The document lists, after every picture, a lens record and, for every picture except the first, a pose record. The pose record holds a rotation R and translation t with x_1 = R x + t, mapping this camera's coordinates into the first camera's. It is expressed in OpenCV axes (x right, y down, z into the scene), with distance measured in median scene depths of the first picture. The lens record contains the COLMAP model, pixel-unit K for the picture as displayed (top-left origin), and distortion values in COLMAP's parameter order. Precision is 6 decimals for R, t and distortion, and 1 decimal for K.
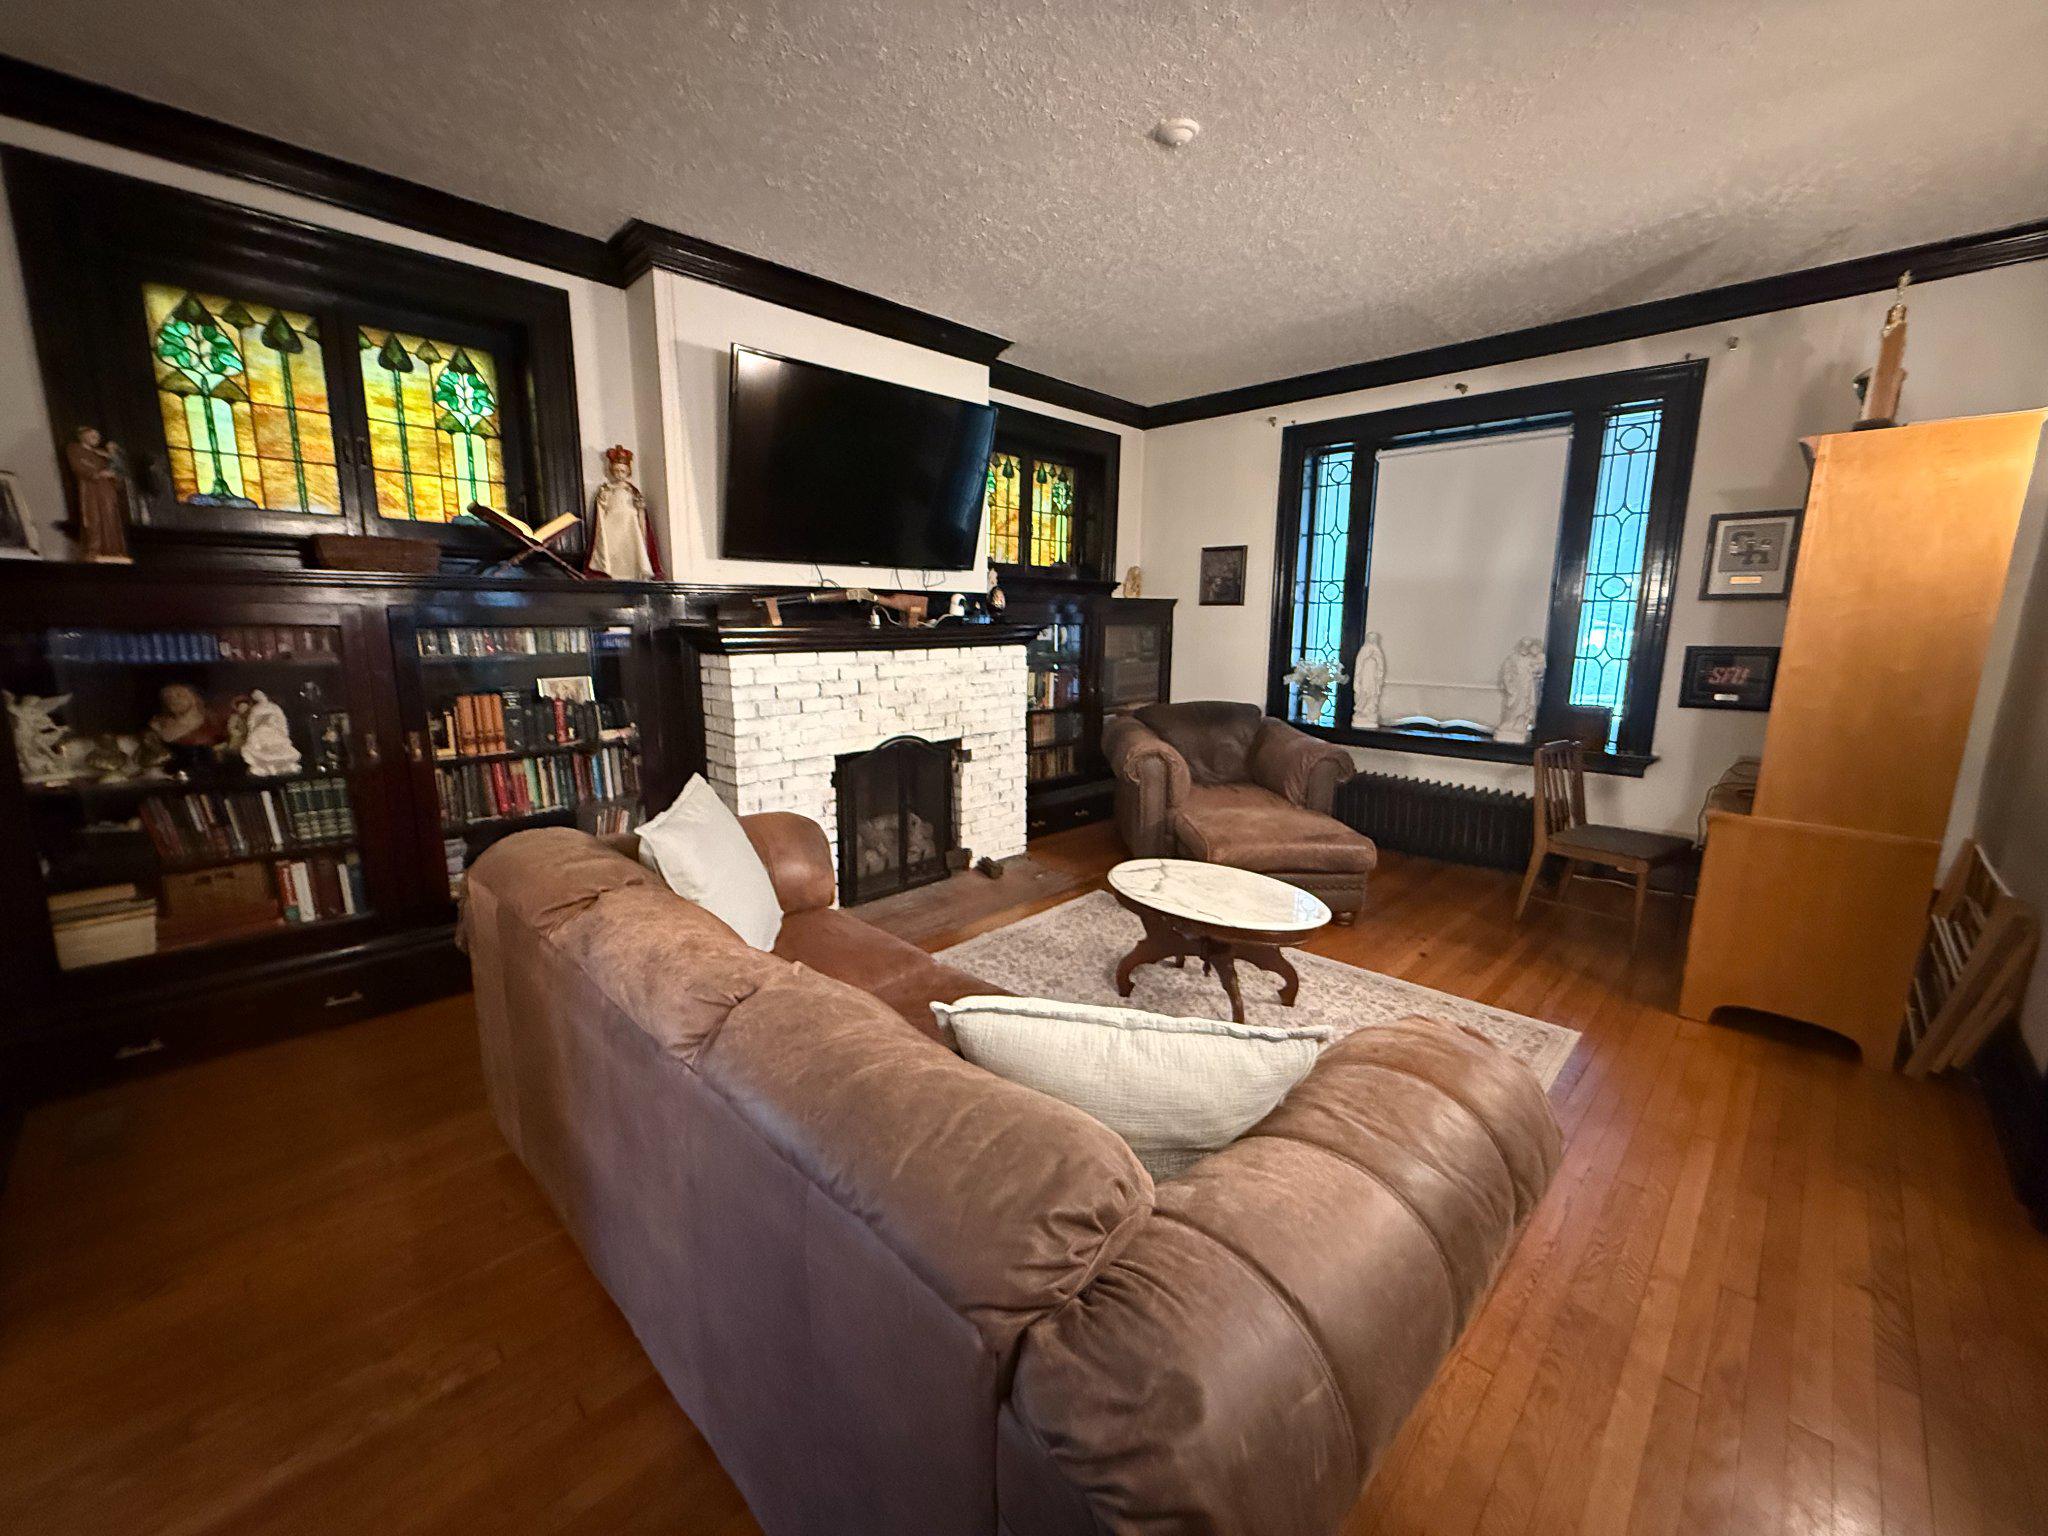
lens RADIAL K [[818.4, 0, 998.0], [0, 818.4, 772.9], [0, 0, 1]] dist [0.000632, -0.000261]
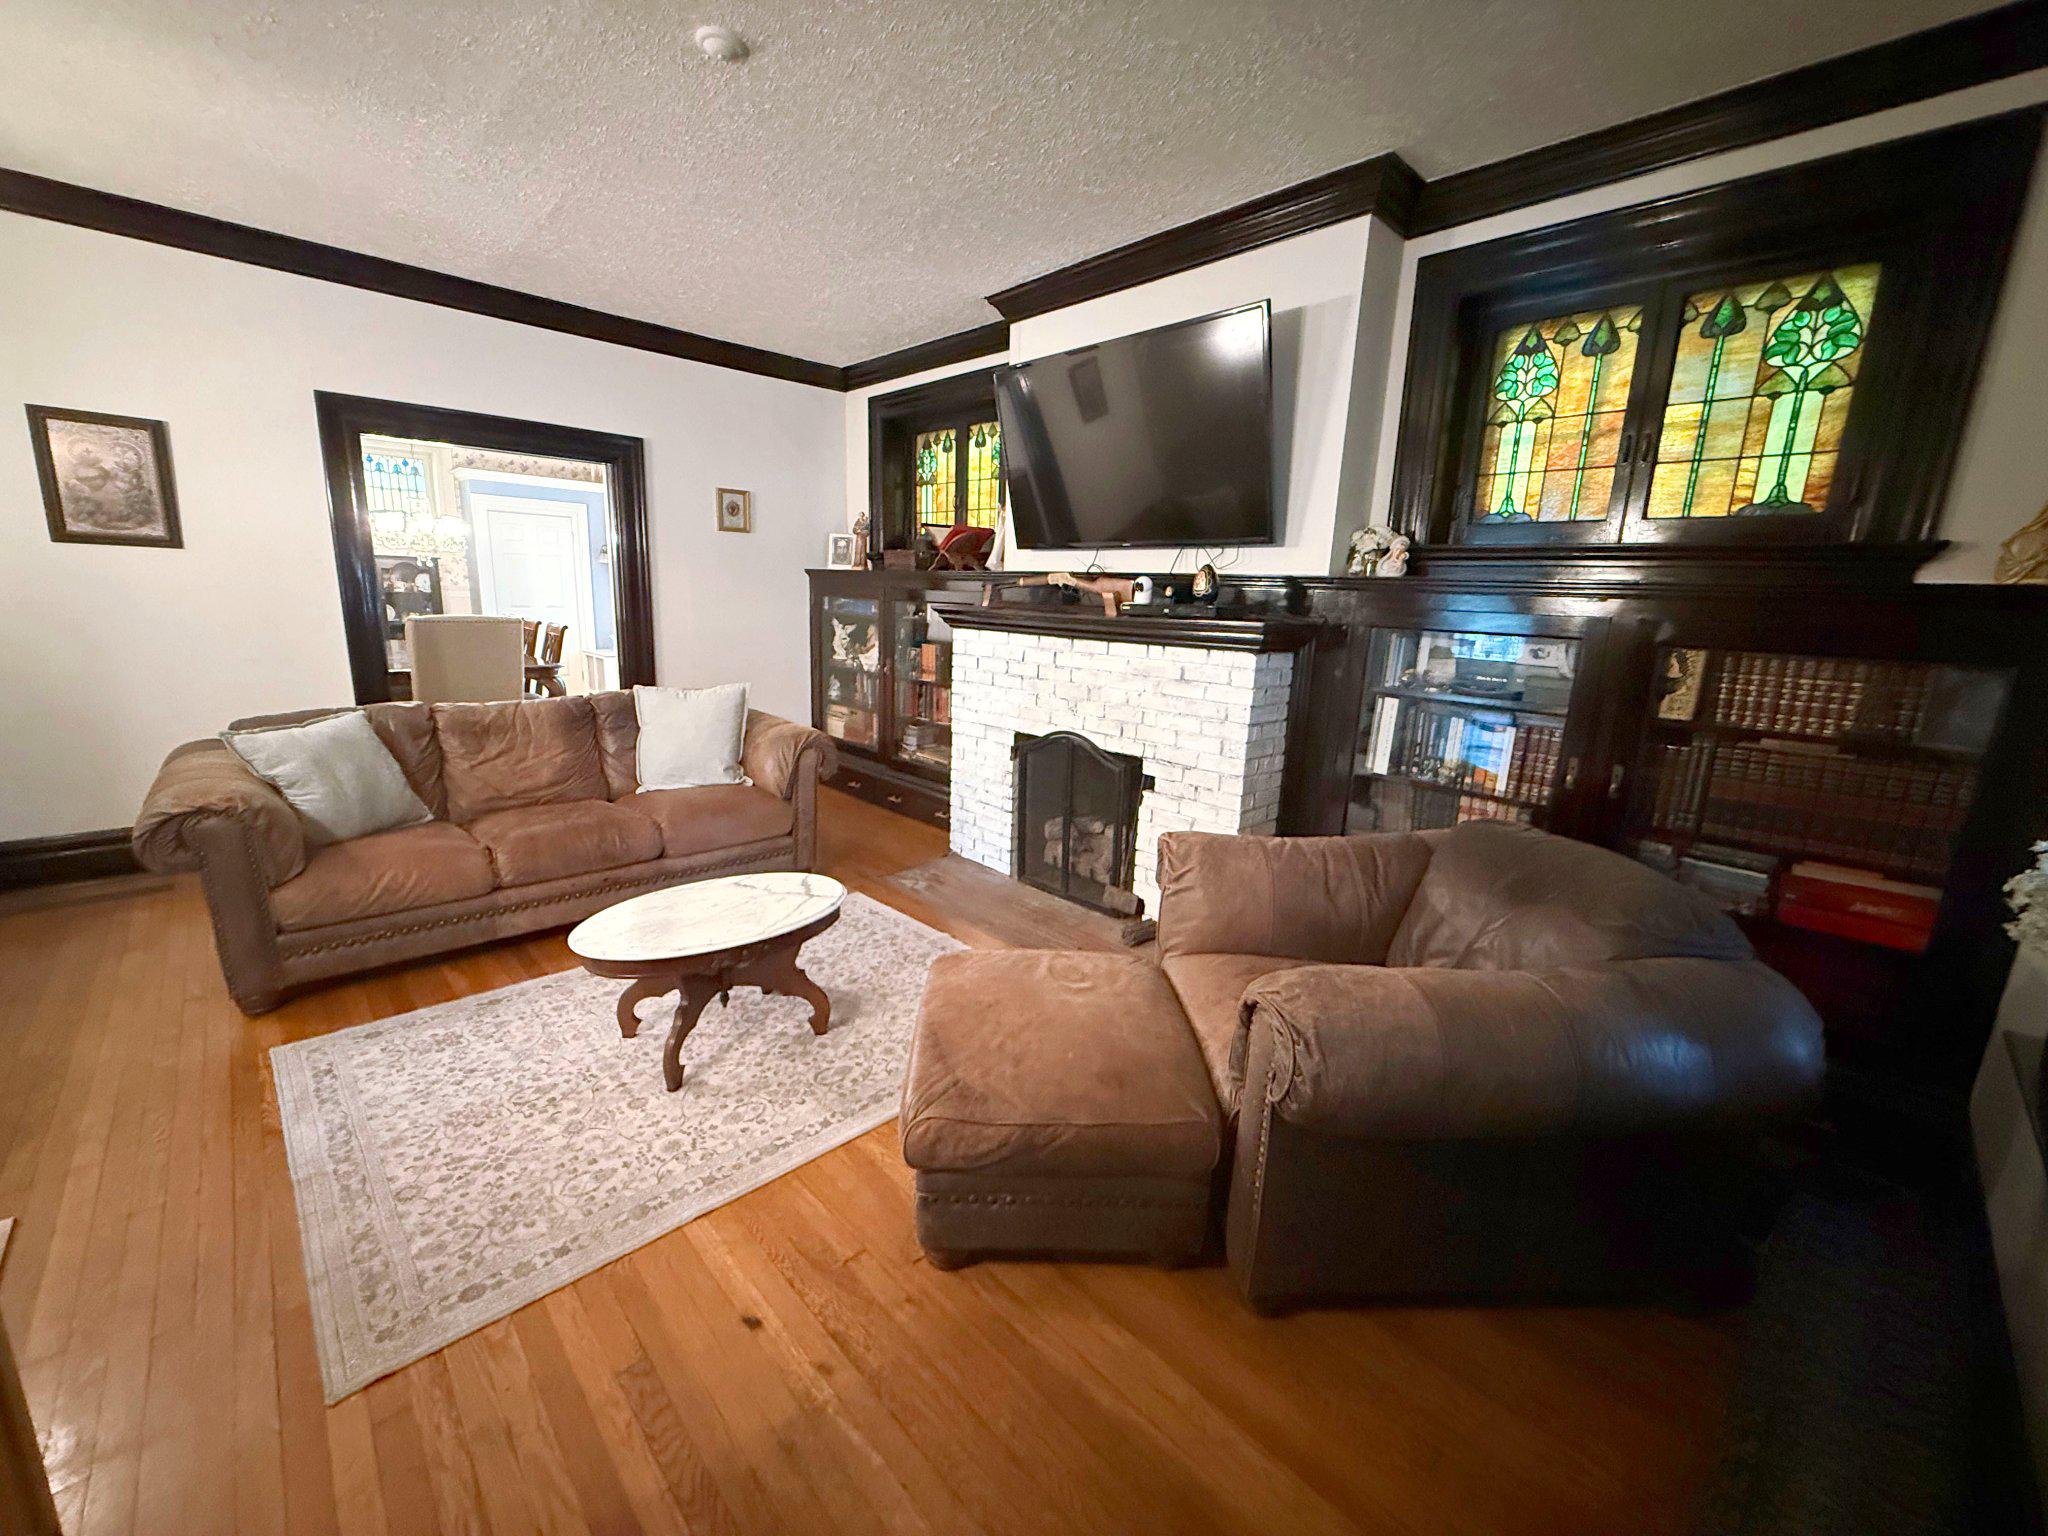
lens RADIAL K [[818.4, 0, 1031.3], [0, 818.4, 769.0], [0, 0, 1]] dist [0.000632, -0.000261]
pose [[-0.011961, 0.207079, -0.978251, 0.773101], [-0.221656, 0.953433, 0.204535, -0.179300], [0.975052, 0.219281, 0.034497, 0.909255]]
